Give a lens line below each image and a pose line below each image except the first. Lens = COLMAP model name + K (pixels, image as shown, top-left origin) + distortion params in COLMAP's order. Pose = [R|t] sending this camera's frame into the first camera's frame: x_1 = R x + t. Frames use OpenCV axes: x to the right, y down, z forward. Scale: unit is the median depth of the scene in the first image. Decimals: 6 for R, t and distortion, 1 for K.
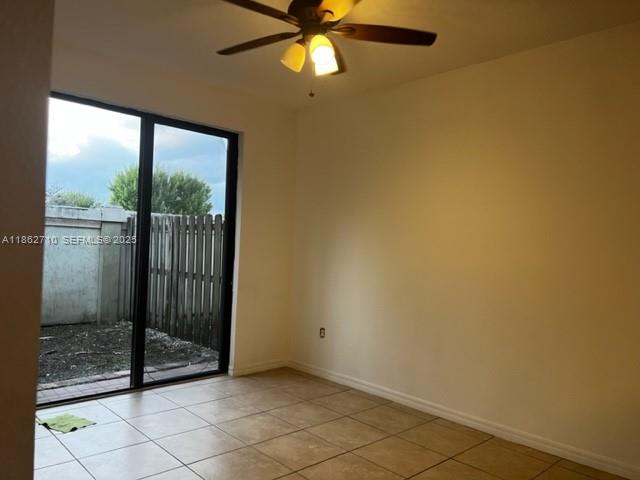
lens RADIAL K [[485.2, 0, 320.8], [0, 485.2, 240.2], [0, 0, 1]] dist [0.008623, 0.000166]
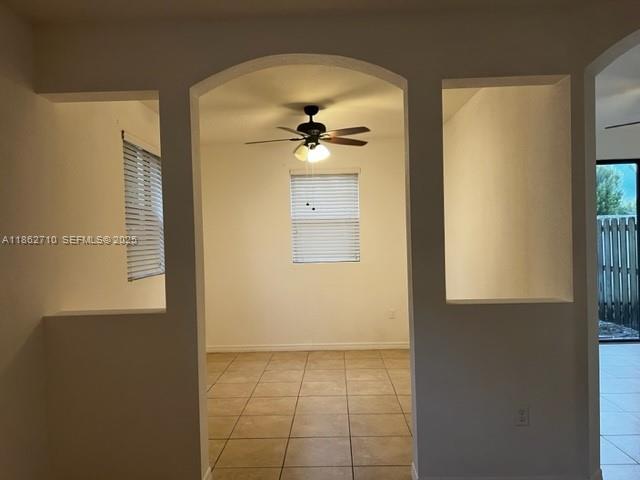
lens RADIAL K [[485.2, 0, 321.9], [0, 485.2, 238.3], [0, 0, 1]] dist [0.008623, 0.000166]
pose [[0.709487, -0.052125, -0.702788, 0.083233], [0.054241, 0.998342, -0.019288, -0.018089], [0.702628, -0.024435, 0.711138, -0.368331]]
